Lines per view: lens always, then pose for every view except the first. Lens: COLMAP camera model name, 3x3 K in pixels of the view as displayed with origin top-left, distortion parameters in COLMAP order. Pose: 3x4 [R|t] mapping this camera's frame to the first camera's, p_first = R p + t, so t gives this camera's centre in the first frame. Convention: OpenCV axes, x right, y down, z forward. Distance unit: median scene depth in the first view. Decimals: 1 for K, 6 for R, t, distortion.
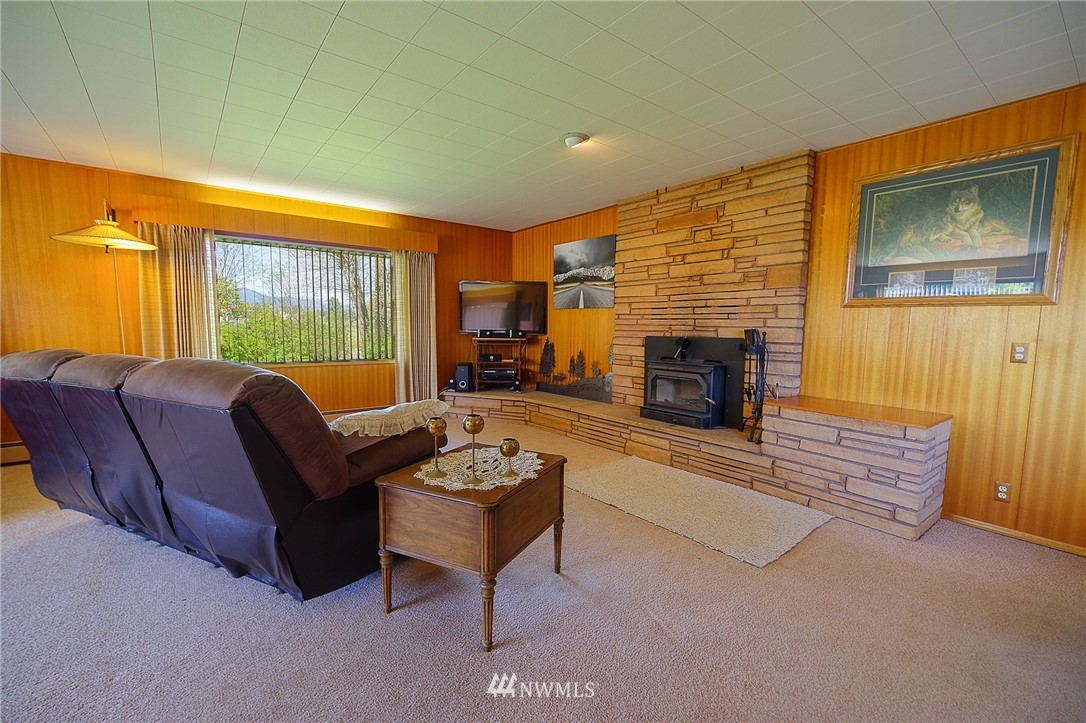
lens RADIAL K [[467.2, 0, 540.9], [0, 467.2, 364.4], [0, 0, 1]] dist [-0.002968, -0.000155]
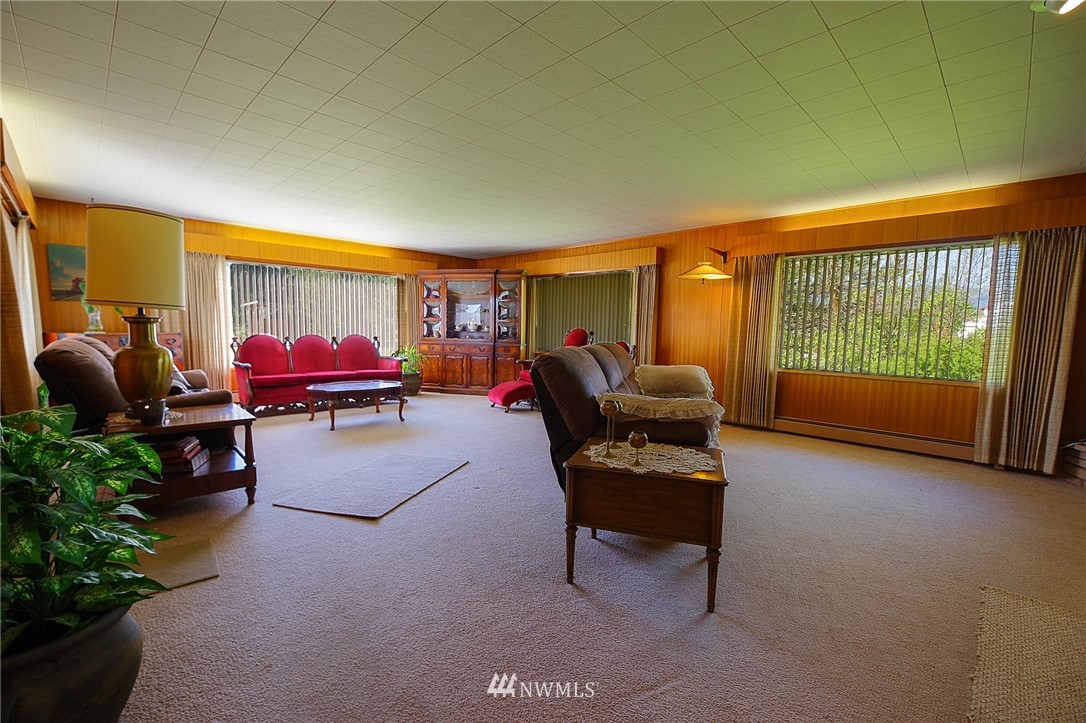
lens RADIAL K [[467.2, 0, 541.5], [0, 467.2, 369.2], [0, 0, 1]] dist [-0.002968, -0.000155]
pose [[0.133734, 0.084575, -0.987402, 0.448834], [-0.096799, 0.992702, 0.071918, -0.022755], [0.986278, 0.085961, 0.140945, 0.270504]]
